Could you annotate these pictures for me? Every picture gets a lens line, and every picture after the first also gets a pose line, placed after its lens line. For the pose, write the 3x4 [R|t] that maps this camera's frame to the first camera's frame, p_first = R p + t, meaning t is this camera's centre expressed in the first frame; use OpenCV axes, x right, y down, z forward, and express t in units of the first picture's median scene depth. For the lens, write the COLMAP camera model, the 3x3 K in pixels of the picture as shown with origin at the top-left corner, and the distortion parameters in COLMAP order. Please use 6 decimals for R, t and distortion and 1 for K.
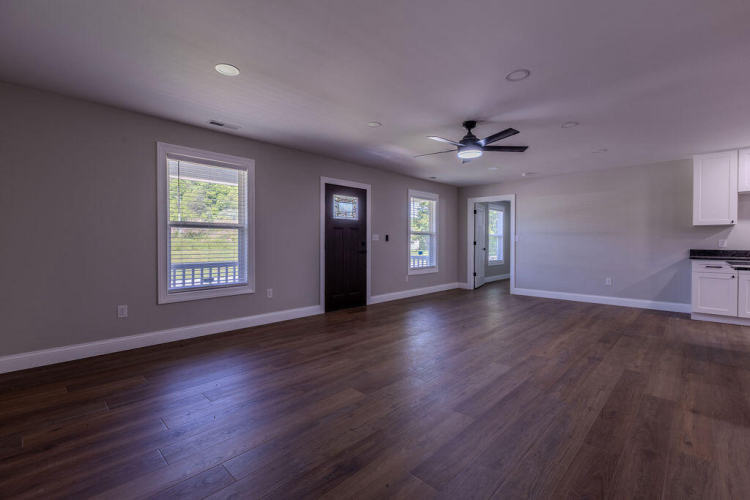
lens RADIAL K [[335.7, 0, 374.1], [0, 335.7, 246.9], [0, 0, 1]] dist [0.010057, -0.001758]
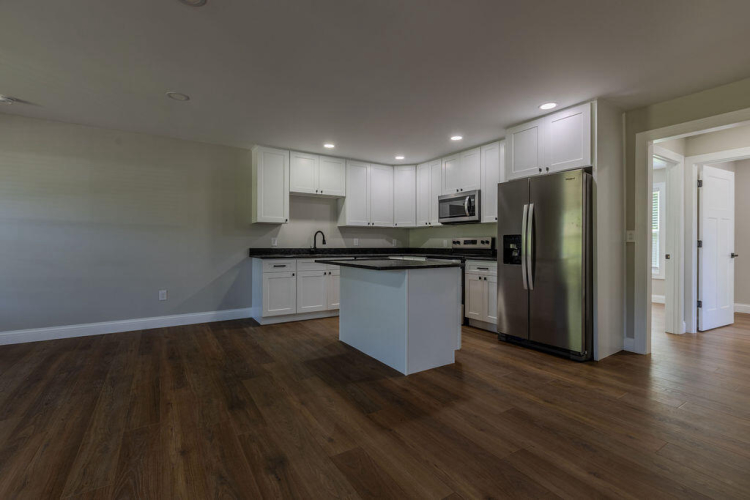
lens RADIAL K [[335.7, 0, 373.9], [0, 335.7, 247.9], [0, 0, 1]] dist [0.010057, -0.001758]
pose [[0.233260, -0.008752, 0.972375, 0.131432], [0.011227, 0.999917, 0.006307, 0.004697], [-0.972349, 0.009446, 0.233339, 0.484834]]
